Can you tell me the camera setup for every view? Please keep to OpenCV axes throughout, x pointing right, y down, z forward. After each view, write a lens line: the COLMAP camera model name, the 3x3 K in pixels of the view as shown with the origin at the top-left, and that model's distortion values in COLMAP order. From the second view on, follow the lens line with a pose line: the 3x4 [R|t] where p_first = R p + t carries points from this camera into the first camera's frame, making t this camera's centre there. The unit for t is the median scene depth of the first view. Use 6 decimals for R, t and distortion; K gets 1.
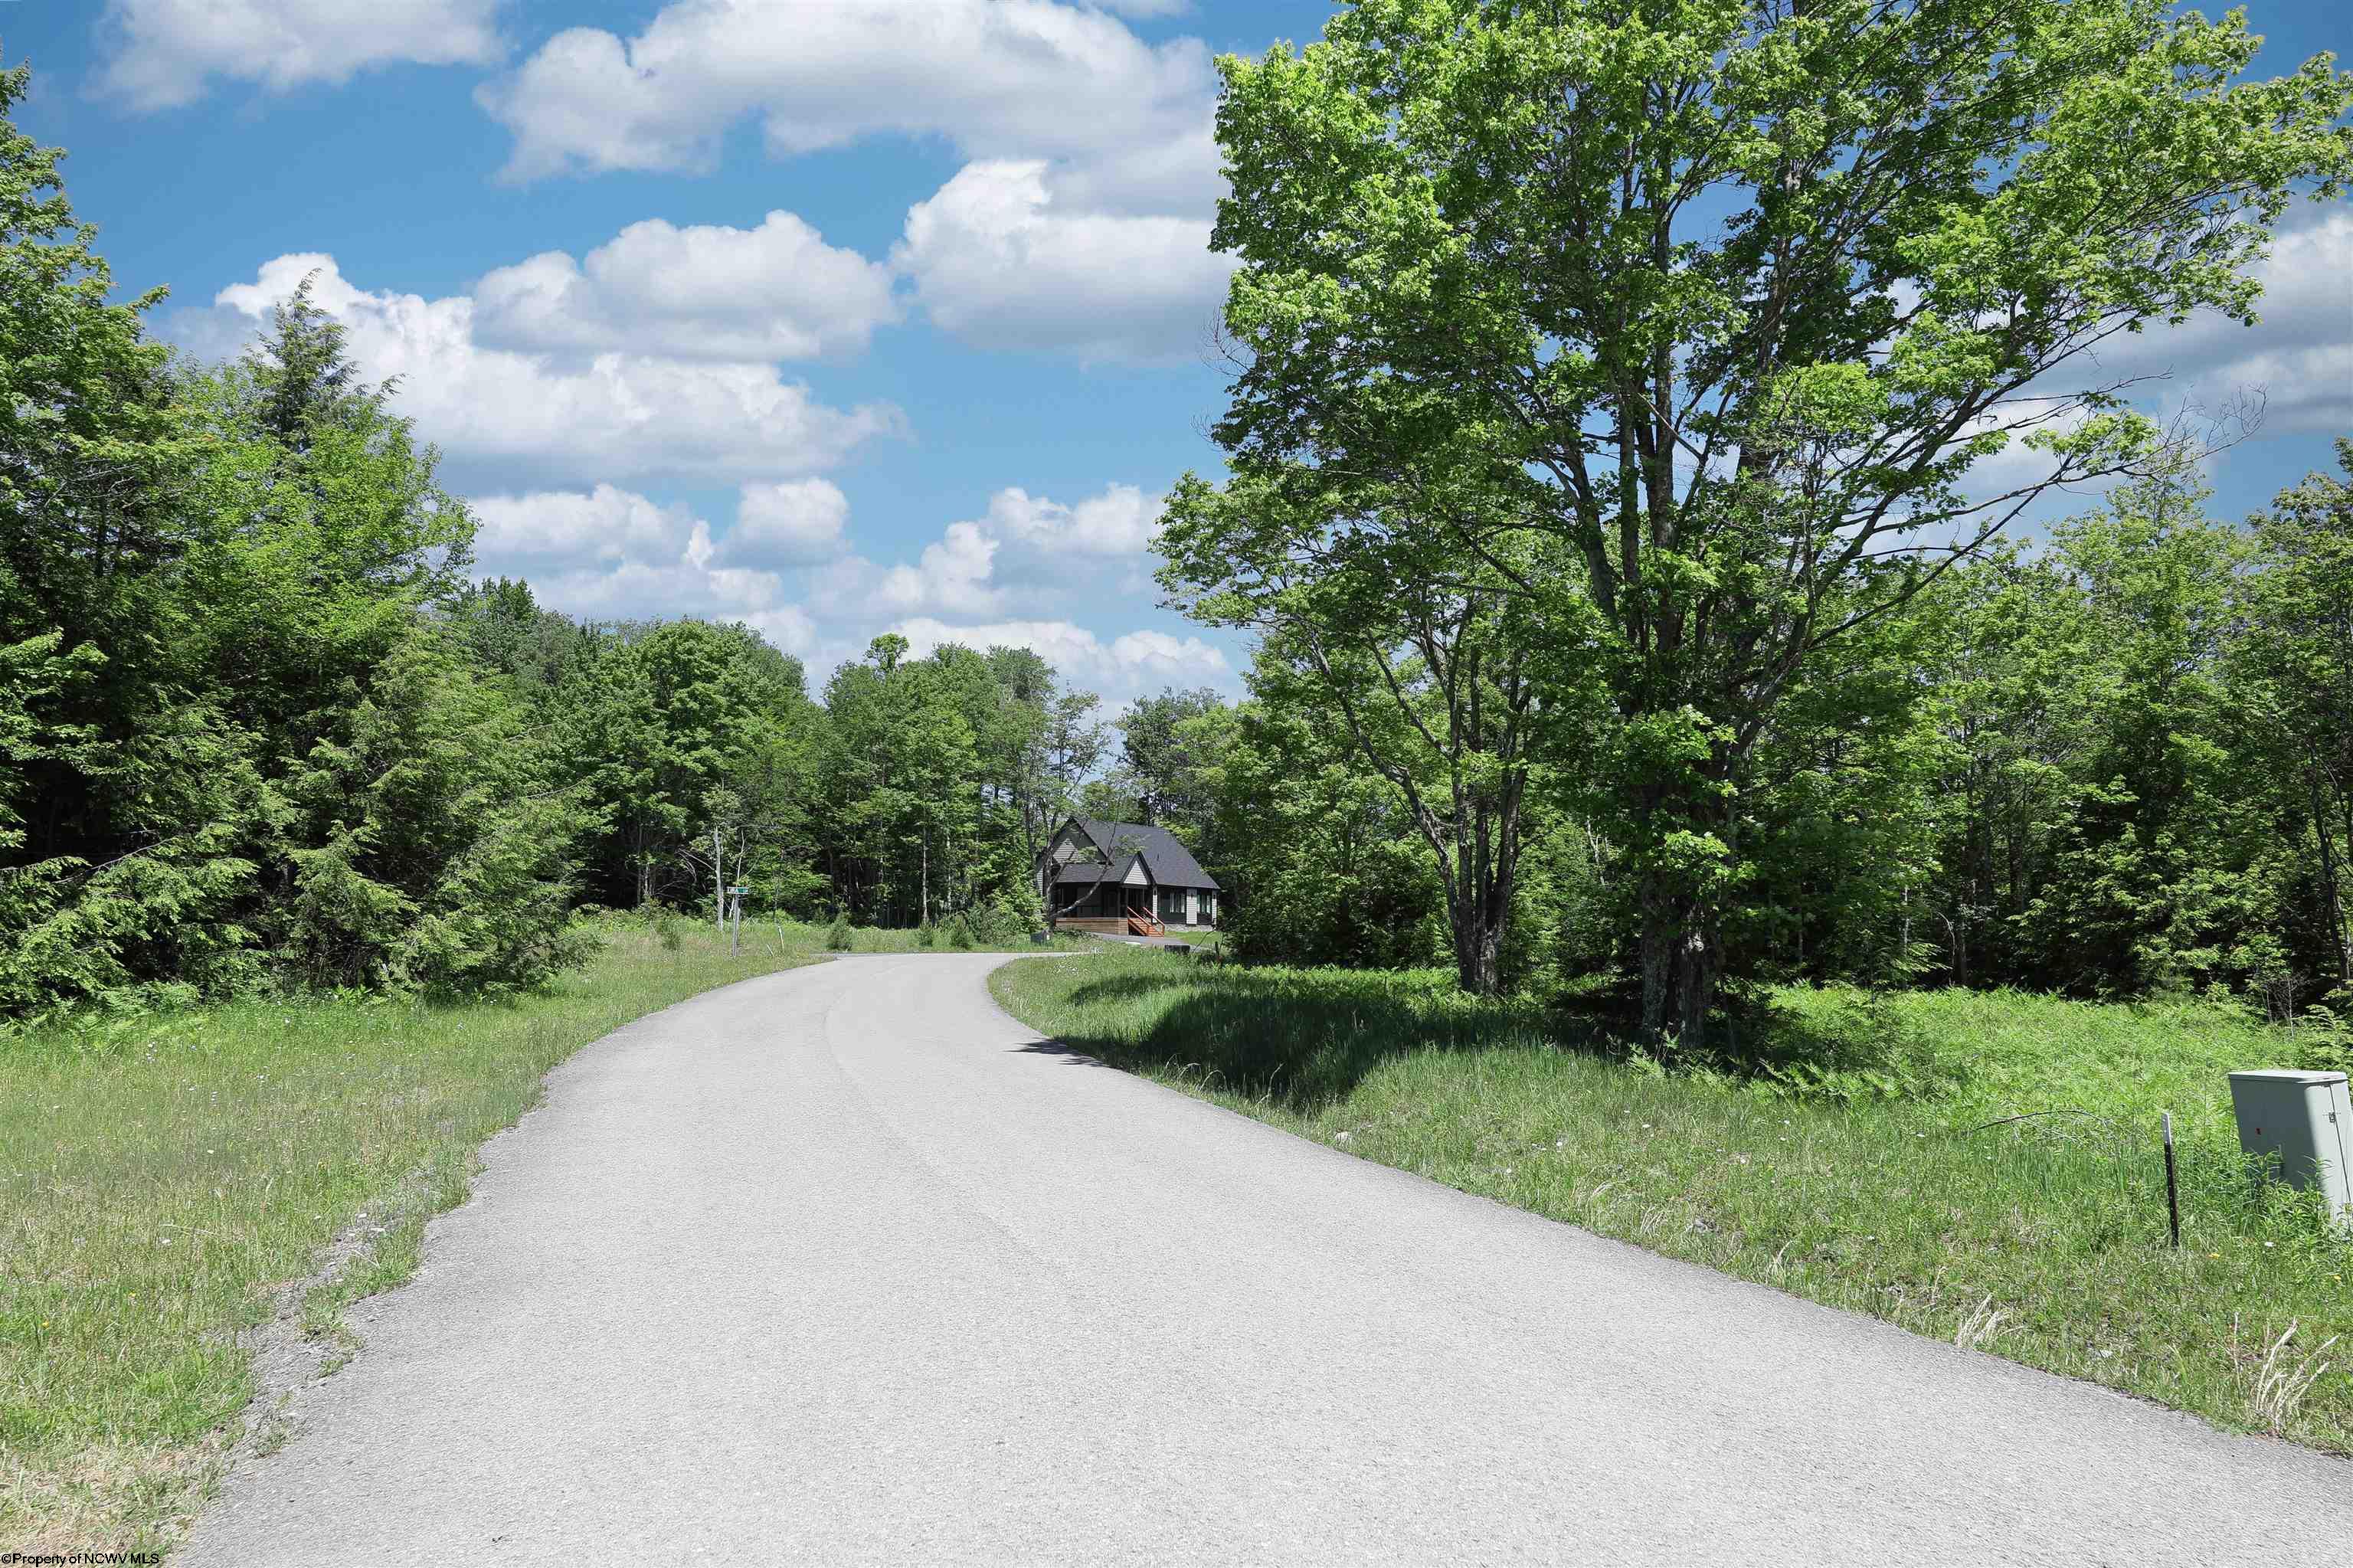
lens RADIAL K [[1534.0, 0, 1163.9], [0, 1534.0, 788.4], [0, 0, 1]] dist [0.006204, -0.003659]
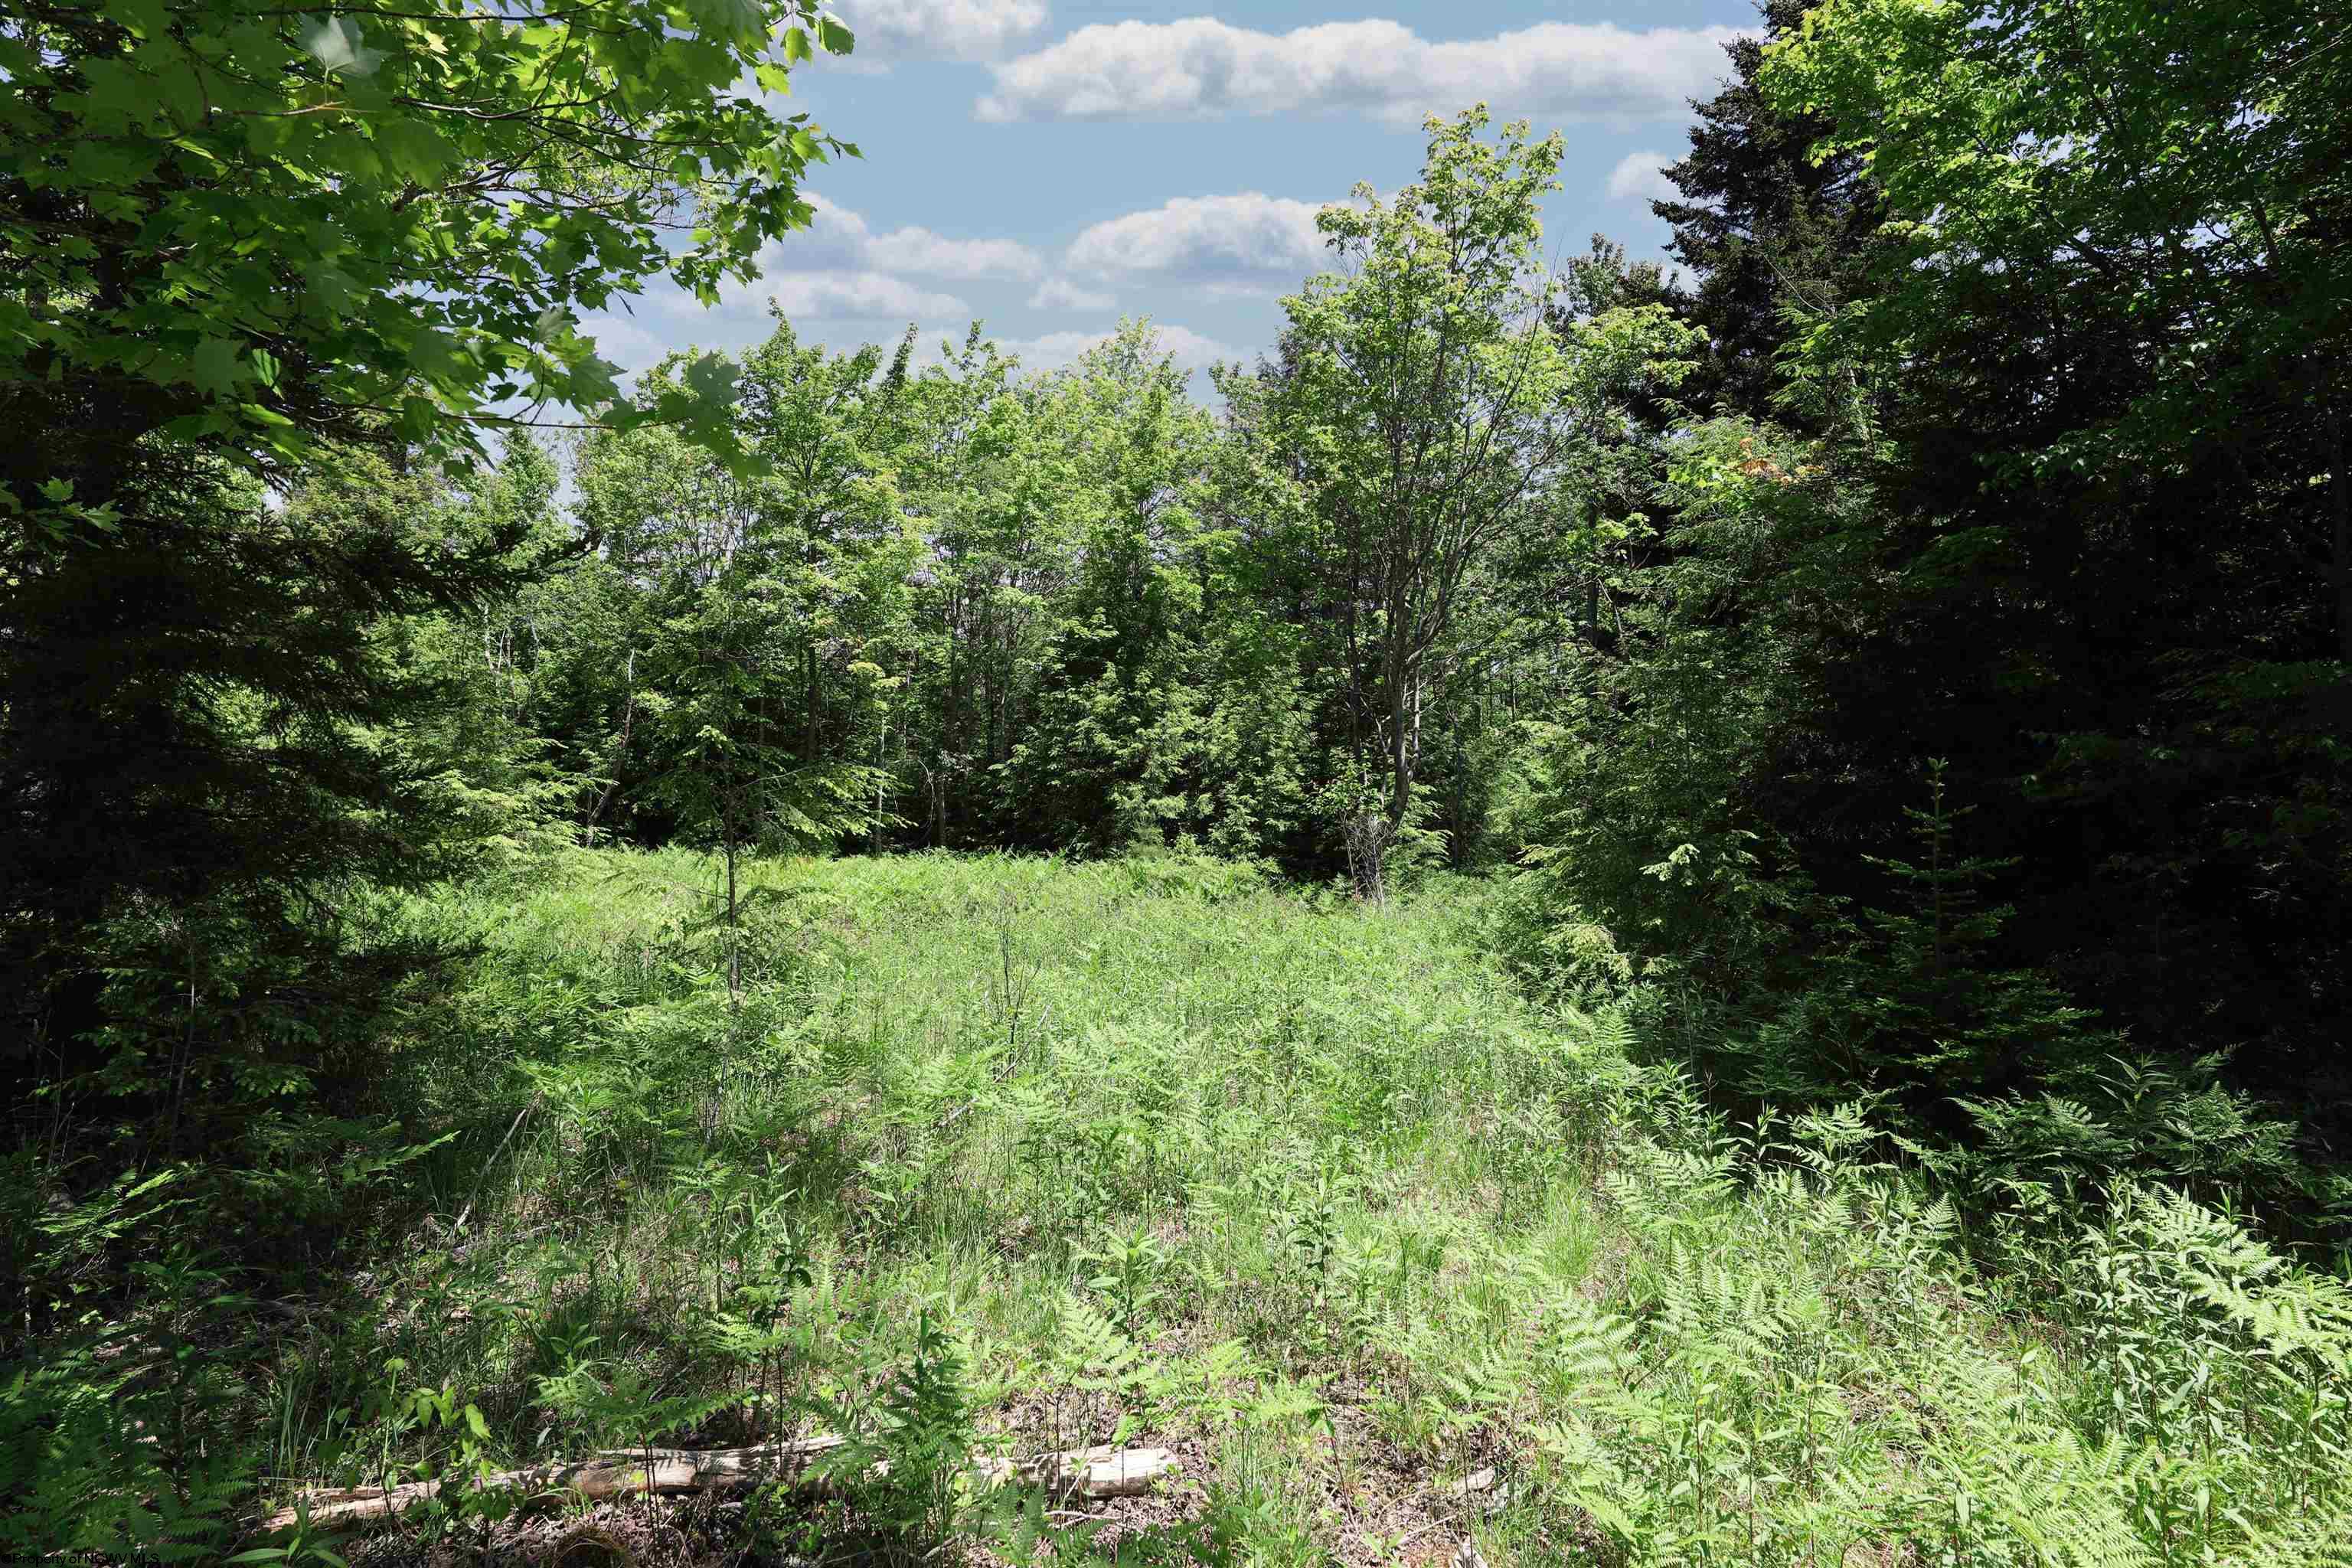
lens RADIAL K [[1338.8, 0, 1161.0], [0, 1338.8, 781.6], [0, 0, 1]] dist [0.052044, 0.000550]
pose [[0.803831, -0.003846, 0.594845, 0.181906], [-0.042875, 0.997004, 0.064385, 0.042115], [-0.593310, -0.077258, 0.801258, 0.345339]]
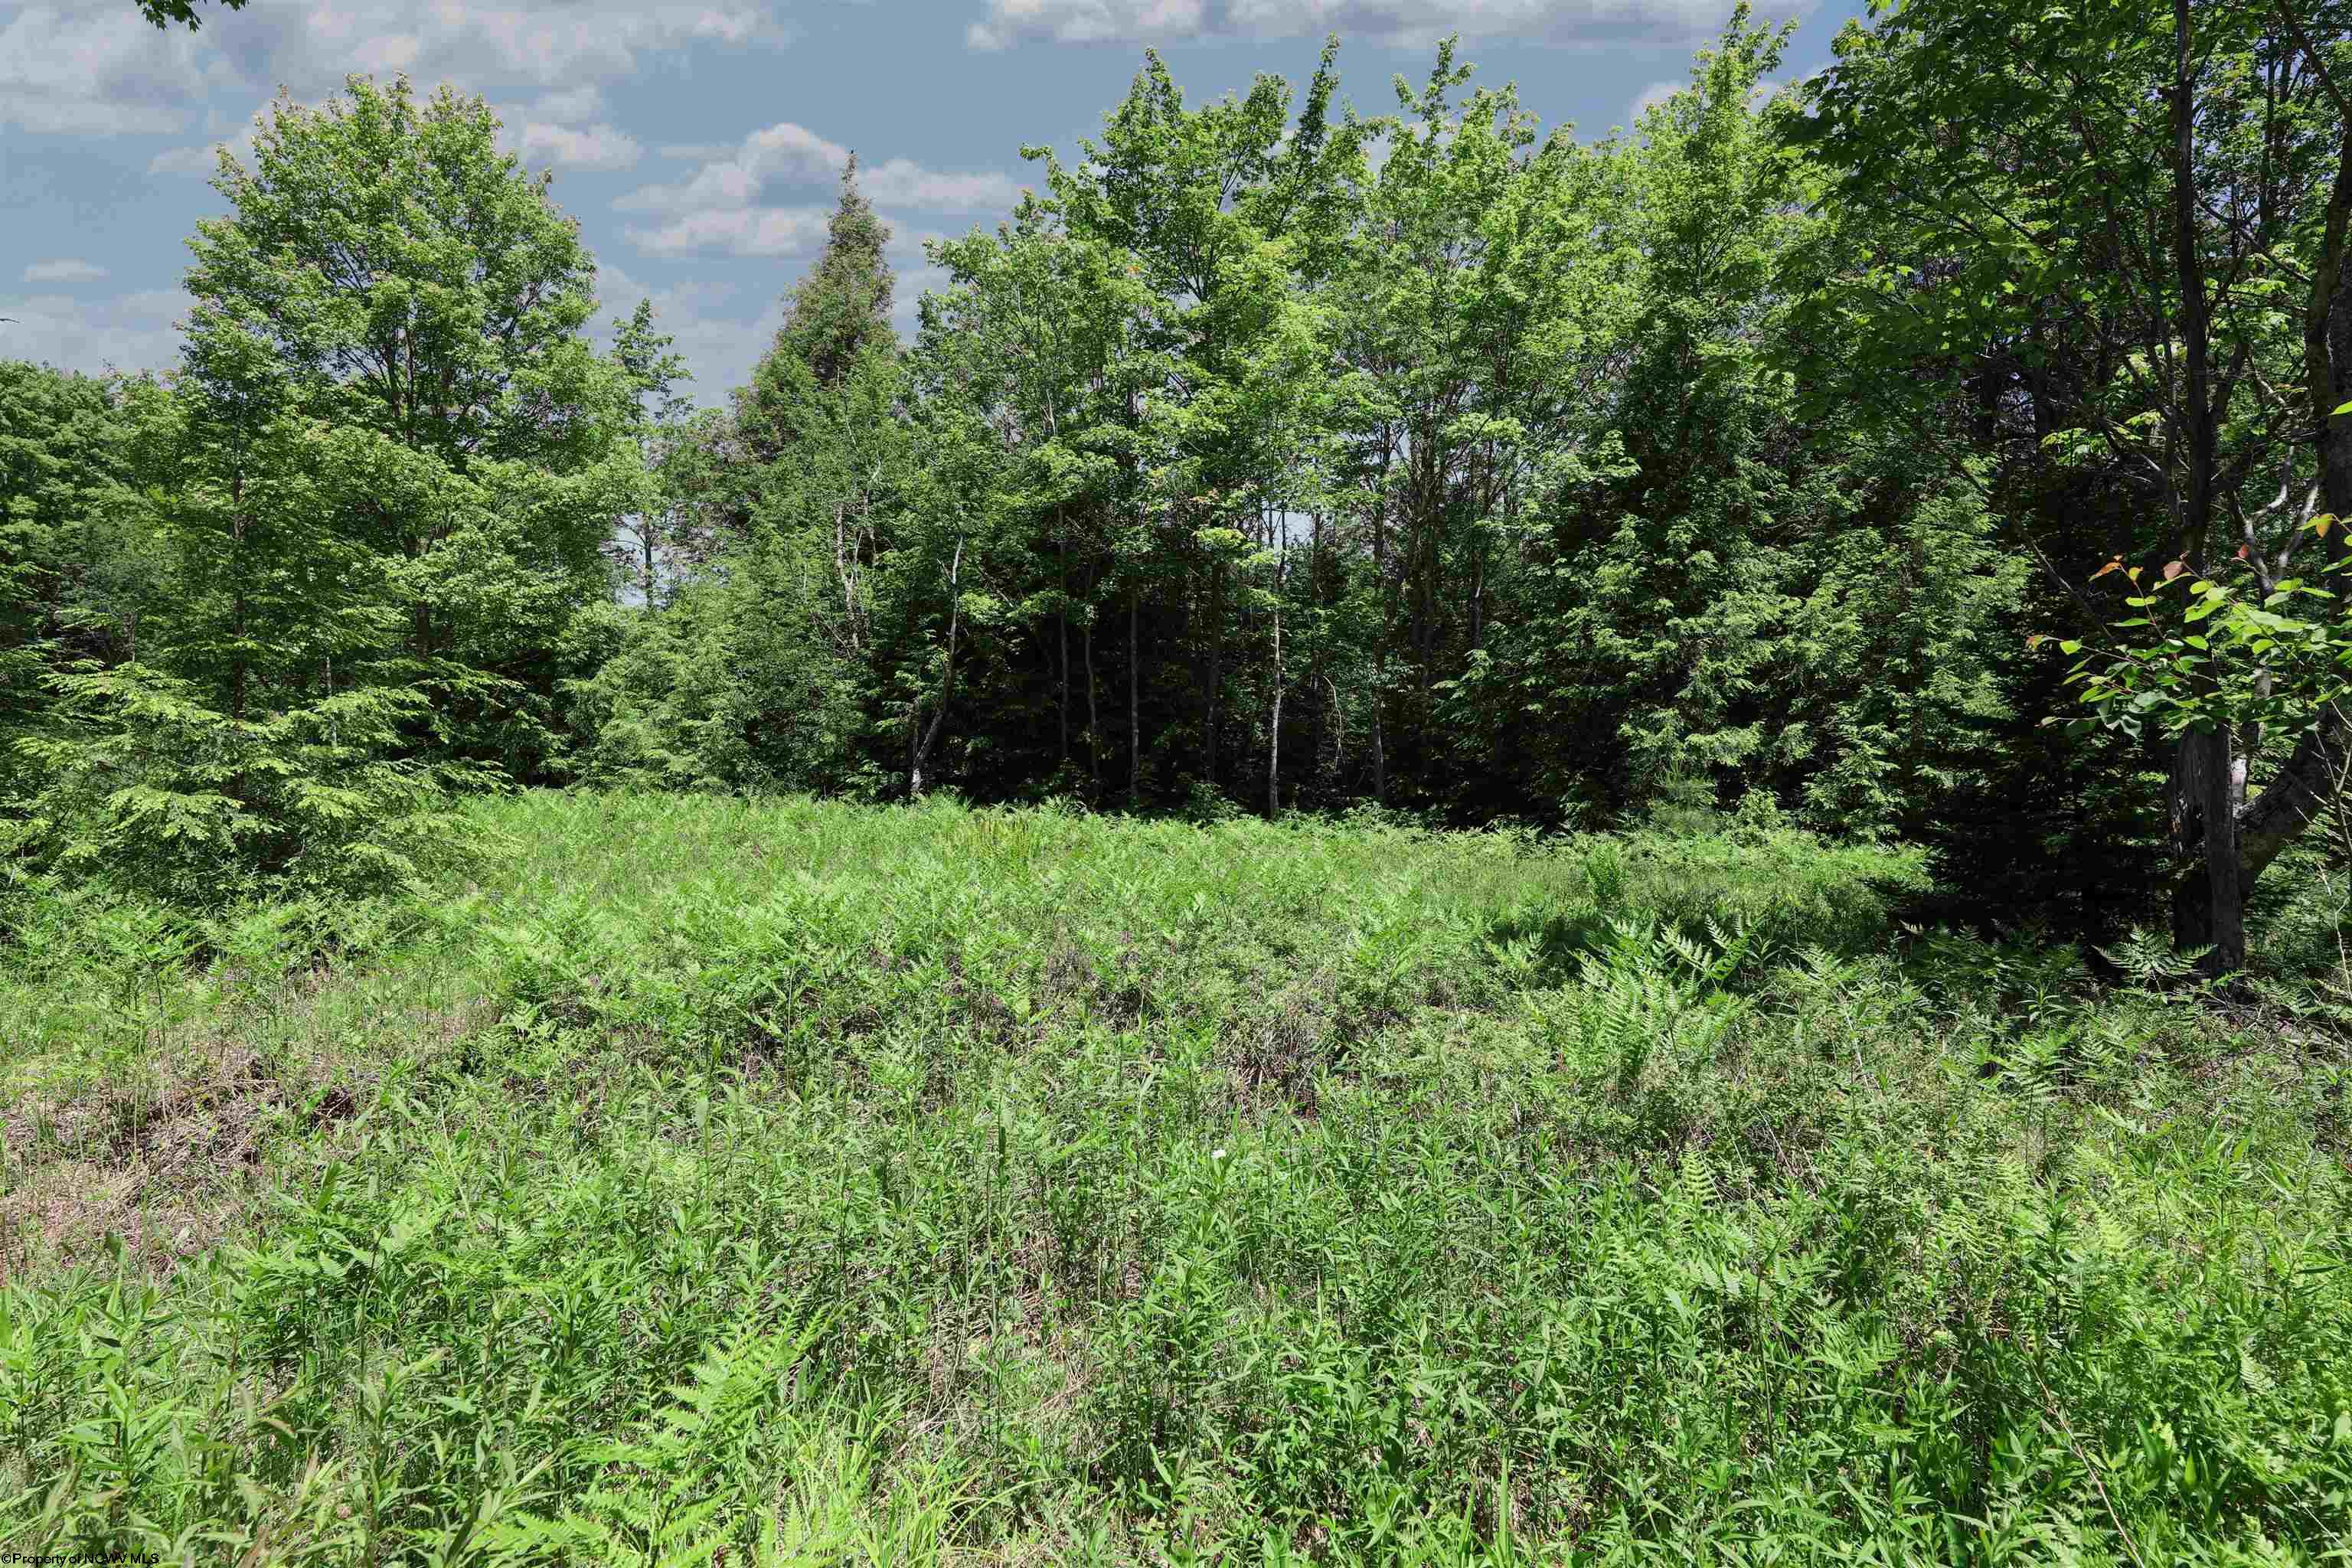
lens RADIAL K [[1338.8, 0, 1173.3], [0, 1338.8, 765.7], [0, 0, 1]] dist [0.052044, 0.000550]
pose [[0.983200, -0.010120, 0.182251, 0.377067], [-0.006930, 0.995672, 0.092675, 0.071932], [-0.182400, -0.092381, 0.978875, 0.542957]]
